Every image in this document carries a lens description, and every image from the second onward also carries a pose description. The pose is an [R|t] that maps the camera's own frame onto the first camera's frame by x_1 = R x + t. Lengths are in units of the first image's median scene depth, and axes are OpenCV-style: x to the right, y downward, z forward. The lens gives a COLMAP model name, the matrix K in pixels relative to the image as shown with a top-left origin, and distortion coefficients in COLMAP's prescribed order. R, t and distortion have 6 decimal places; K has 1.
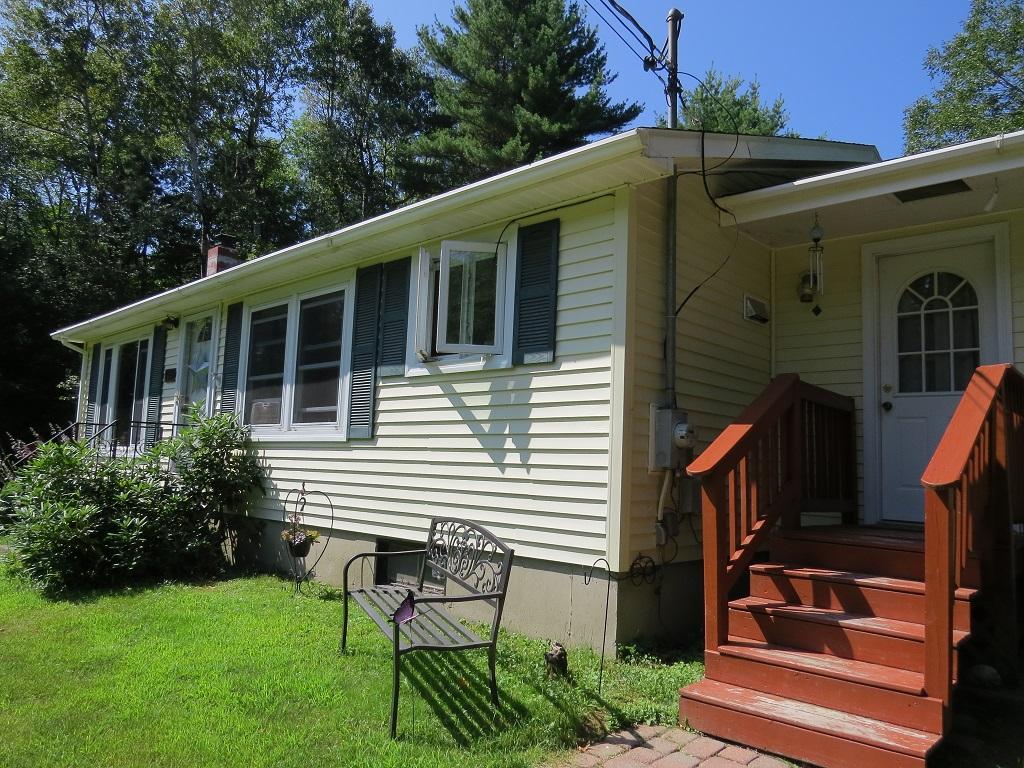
lens RADIAL K [[738.5, 0, 508.6], [0, 738.5, 382.8], [0, 0, 1]] dist [-0.024871, 0.013251]
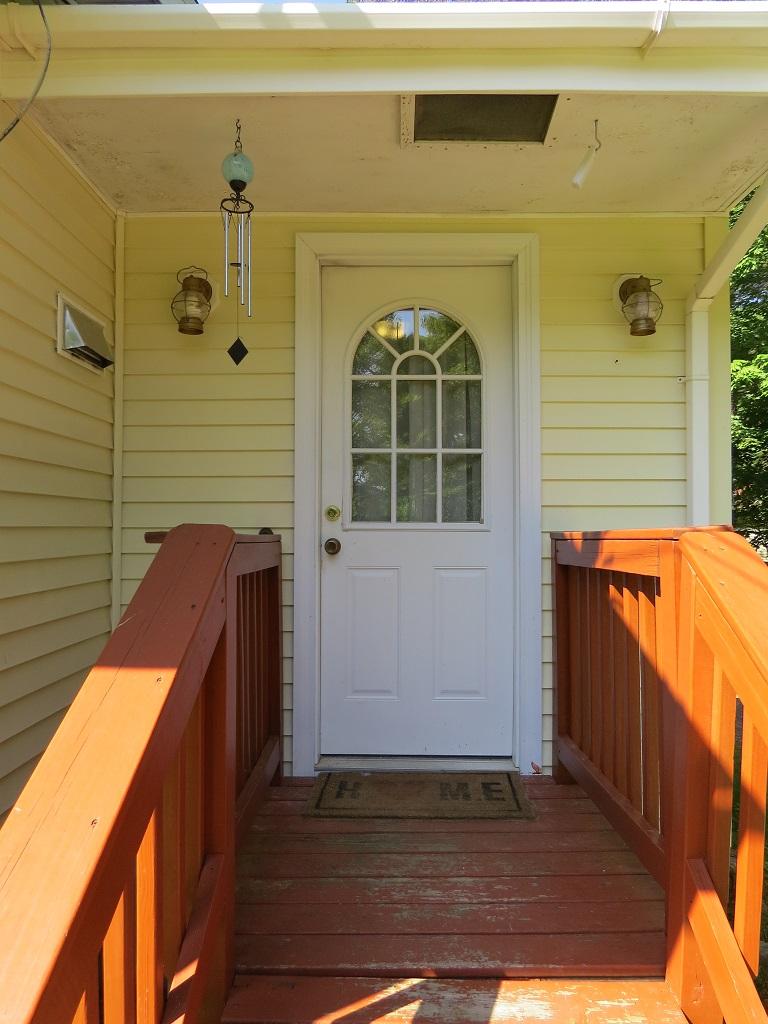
lens RADIAL K [[738.5, 0, 383.4], [0, 738.5, 517.4], [0, 0, 1]] dist [-0.024871, 0.013251]
pose [[0.738917, -0.033764, 0.672950, 0.178627], [-0.044591, 0.994104, 0.098839, -0.045362], [-0.672320, -0.103041, 0.733055, 0.581092]]
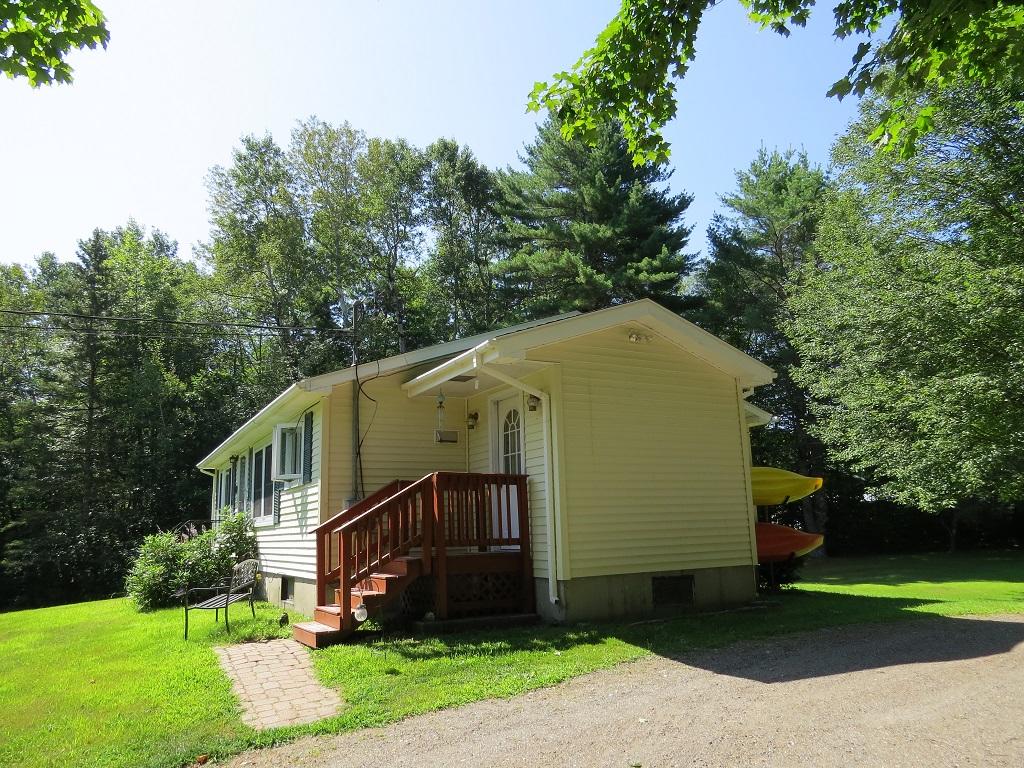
lens RADIAL K [[738.5, 0, 509.9], [0, 738.5, 384.8], [0, 0, 1]] dist [-0.024871, 0.013251]
pose [[0.951074, -0.125701, -0.282236, 1.085922], [0.101090, 0.989820, -0.100190, -0.028565], [0.291956, 0.066757, 0.954099, -0.746020]]
